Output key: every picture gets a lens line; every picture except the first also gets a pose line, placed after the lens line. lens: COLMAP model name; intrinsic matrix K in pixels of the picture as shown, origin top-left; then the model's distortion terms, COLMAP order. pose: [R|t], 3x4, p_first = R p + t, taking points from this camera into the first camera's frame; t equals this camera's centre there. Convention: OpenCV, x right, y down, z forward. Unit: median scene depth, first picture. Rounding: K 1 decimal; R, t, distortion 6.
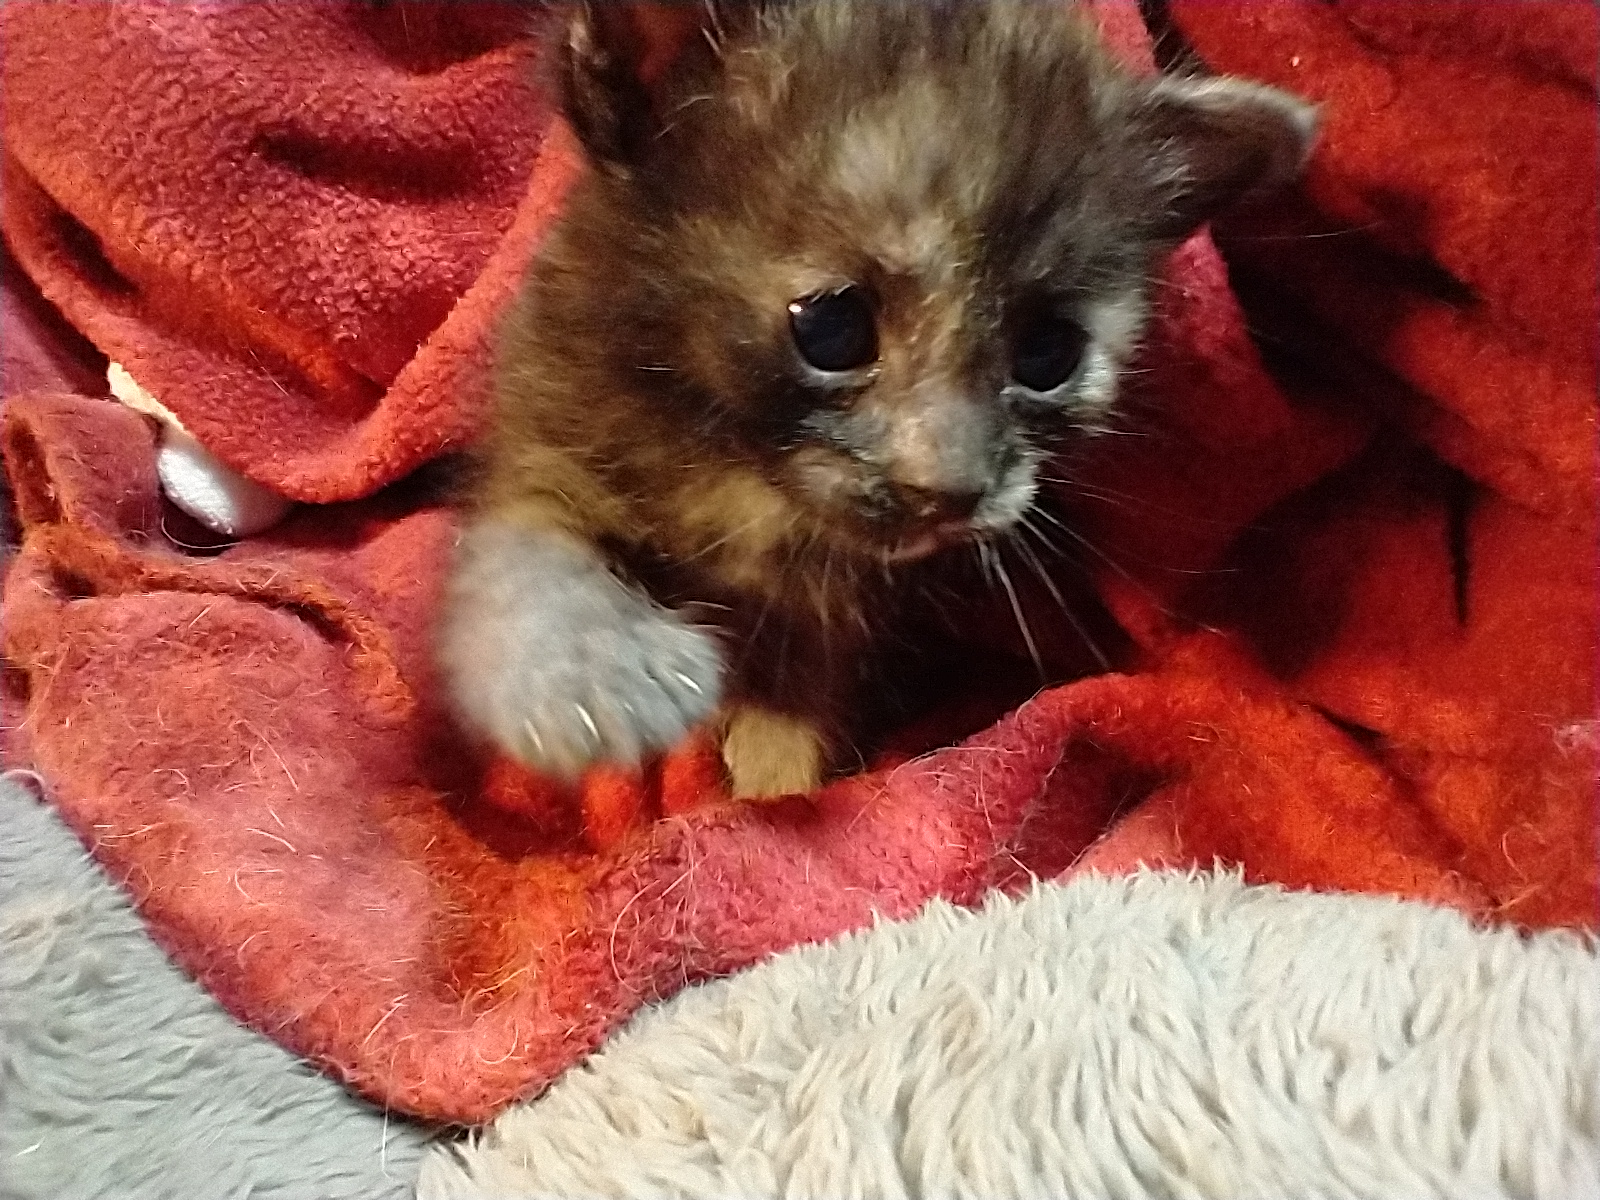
lens RADIAL K [[1223.4, 0, 803.1], [0, 1223.4, 603.4], [0, 0, 1]] dist [-0.001401, -0.012864]
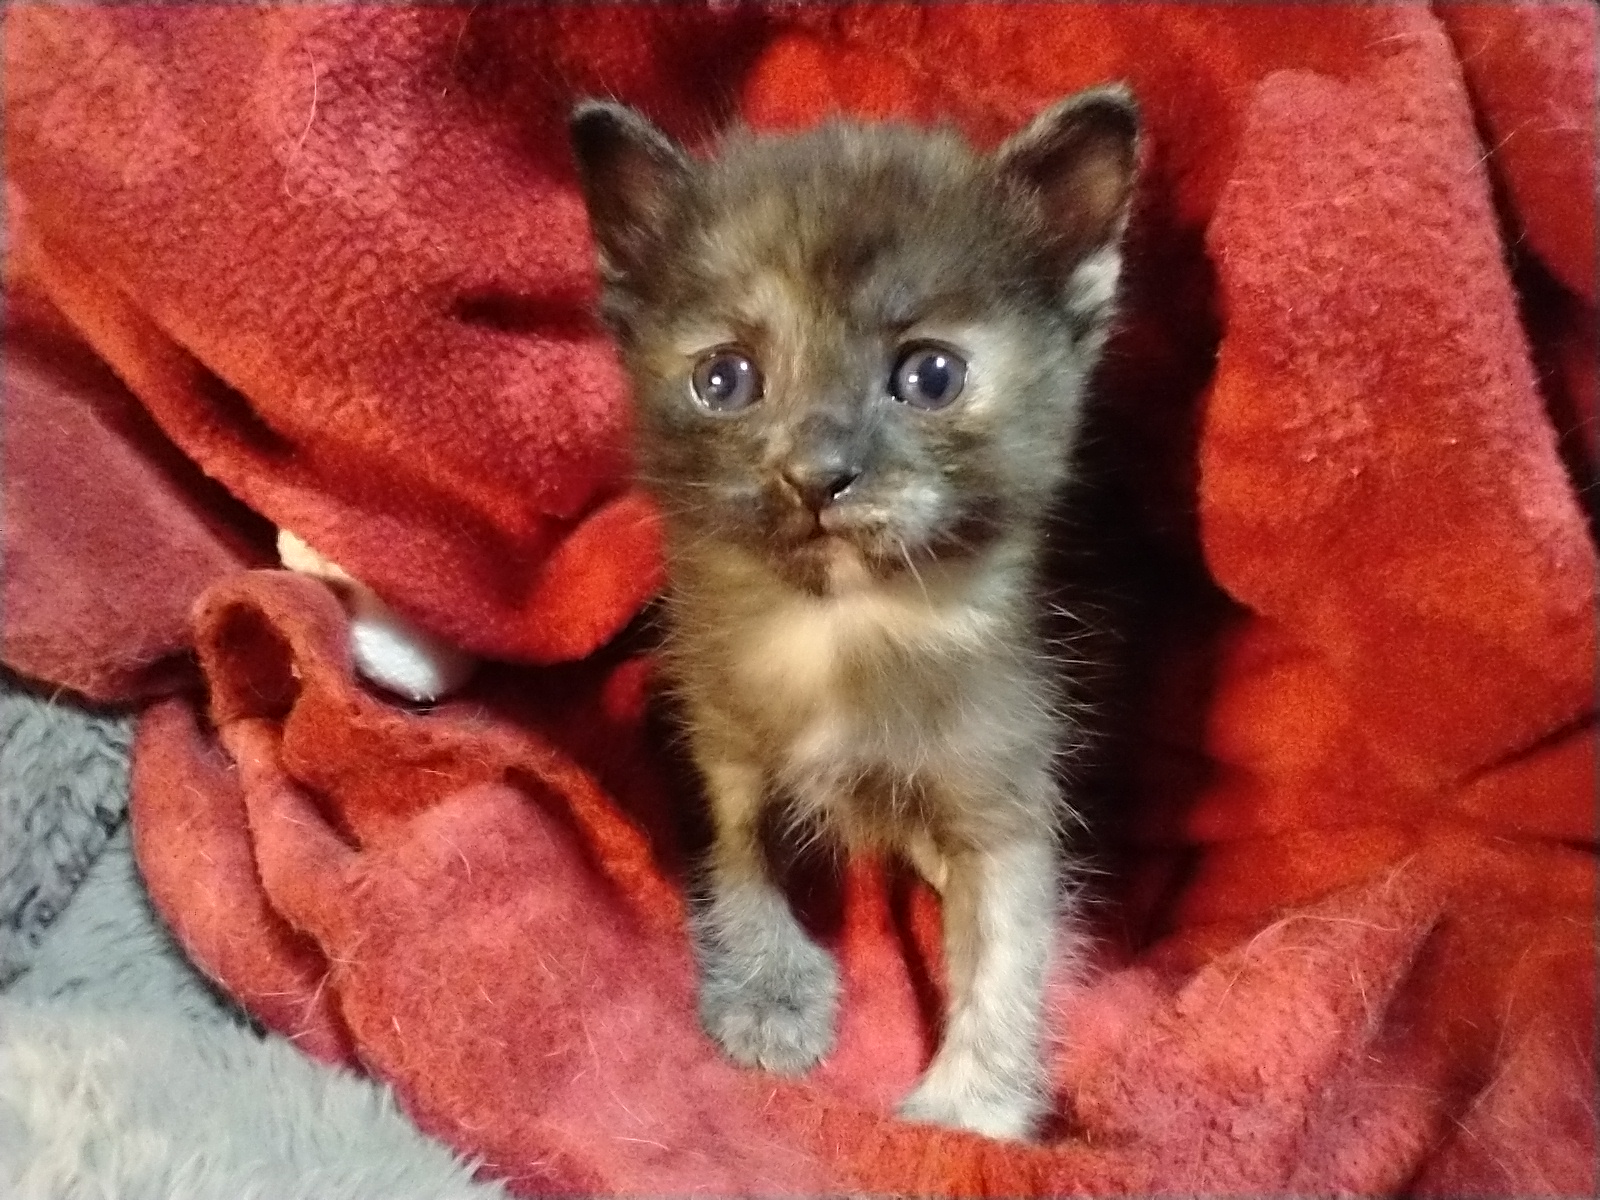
lens RADIAL K [[1247.2, 0, 779.6], [0, 1247.2, 551.7], [0, 0, 1]] dist [-0.024791, -0.001715]
pose [[0.991937, -0.080187, 0.098136, -0.319289], [0.064665, 0.986228, 0.152229, -0.327488], [-0.108991, -0.144656, 0.983461, 0.052282]]
